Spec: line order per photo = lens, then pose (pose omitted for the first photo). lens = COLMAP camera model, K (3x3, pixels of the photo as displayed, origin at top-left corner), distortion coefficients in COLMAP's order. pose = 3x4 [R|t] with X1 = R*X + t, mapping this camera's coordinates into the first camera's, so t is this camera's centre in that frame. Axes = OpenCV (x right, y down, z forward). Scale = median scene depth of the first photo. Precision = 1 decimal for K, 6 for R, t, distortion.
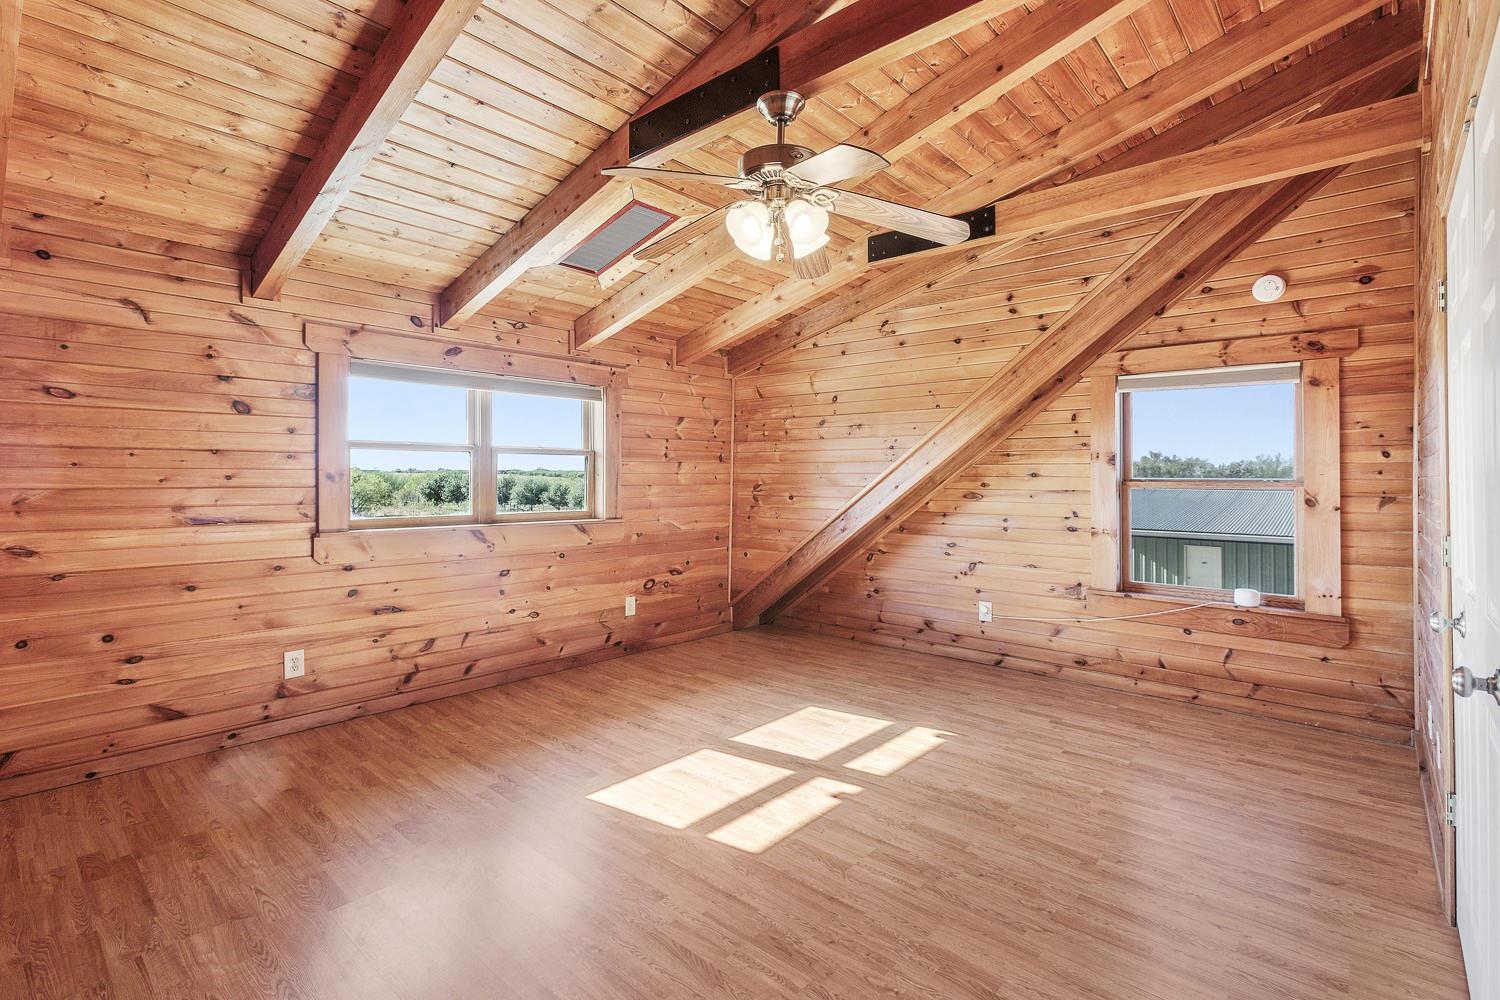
lens RADIAL K [[689.6, 0, 743.1], [0, 689.6, 472.0], [0, 0, 1]] dist [-0.038595, 0.024824]
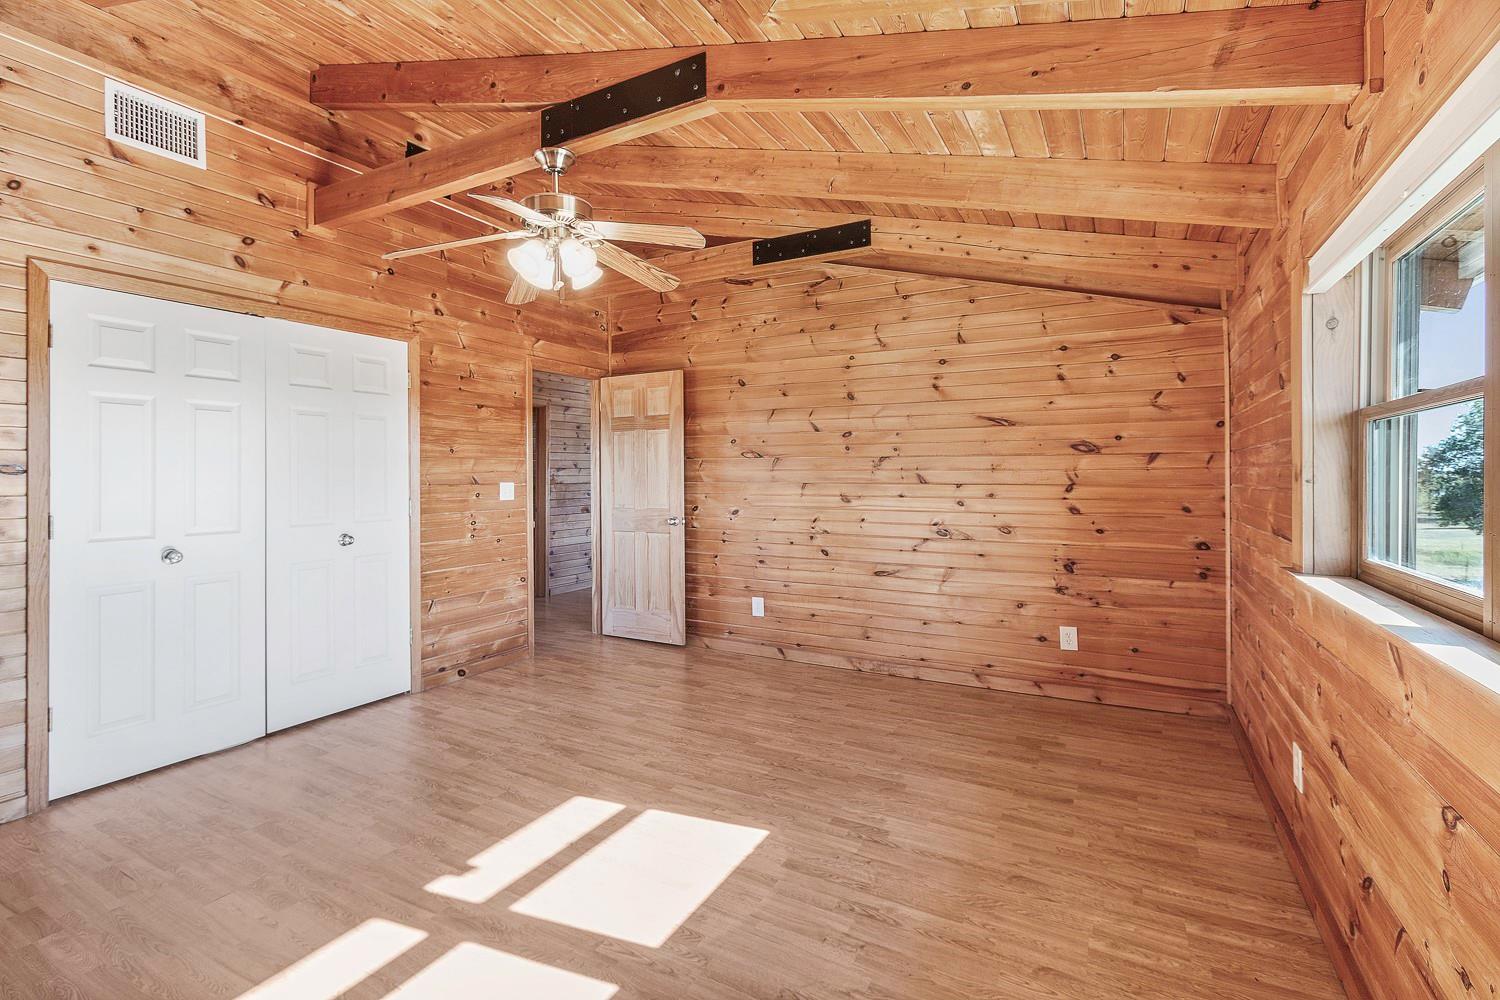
lens RADIAL K [[689.6, 0, 743.1], [0, 689.6, 472.0], [0, 0, 1]] dist [-0.038595, 0.024824]
pose [[-0.976632, -0.011041, -0.214633, 0.001921], [-0.008458, 0.999880, -0.012951, 0.015501], [0.214750, -0.010833, -0.976609, 1.935611]]
